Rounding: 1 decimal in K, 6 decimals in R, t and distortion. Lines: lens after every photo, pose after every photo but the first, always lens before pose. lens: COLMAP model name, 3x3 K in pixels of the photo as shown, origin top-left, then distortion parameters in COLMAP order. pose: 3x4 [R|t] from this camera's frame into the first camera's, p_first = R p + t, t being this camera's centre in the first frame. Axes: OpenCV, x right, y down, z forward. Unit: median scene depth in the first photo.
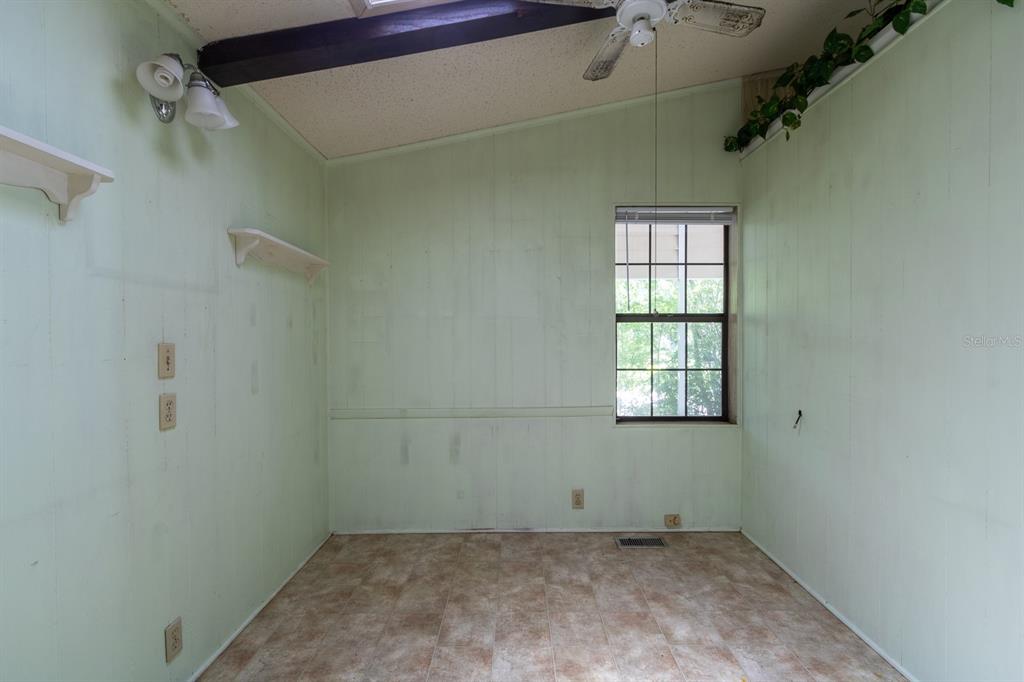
lens RADIAL K [[477.6, 0, 516.8], [0, 477.6, 342.3], [0, 0, 1]] dist [-0.001670, -0.001360]
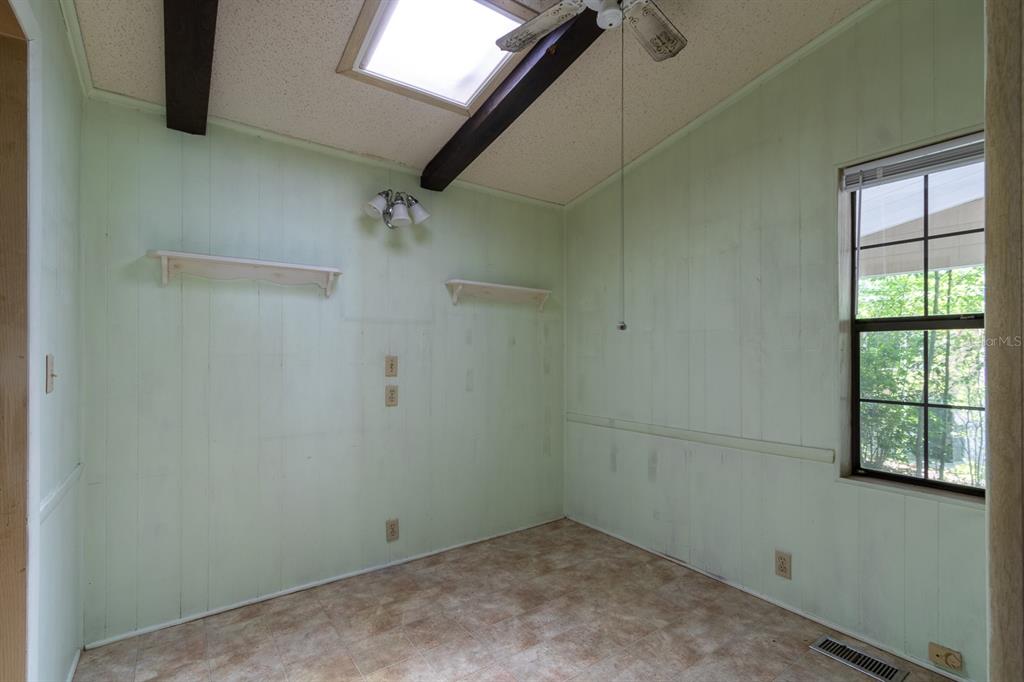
lens RADIAL K [[477.6, 0, 516.8], [0, 477.6, 346.3], [0, 0, 1]] dist [-0.001670, -0.001360]
pose [[0.572977, -0.006020, -0.819549, 0.574402], [-0.008724, 0.999872, -0.013444, -0.008418], [0.819525, 0.014853, 0.572851, 0.230604]]
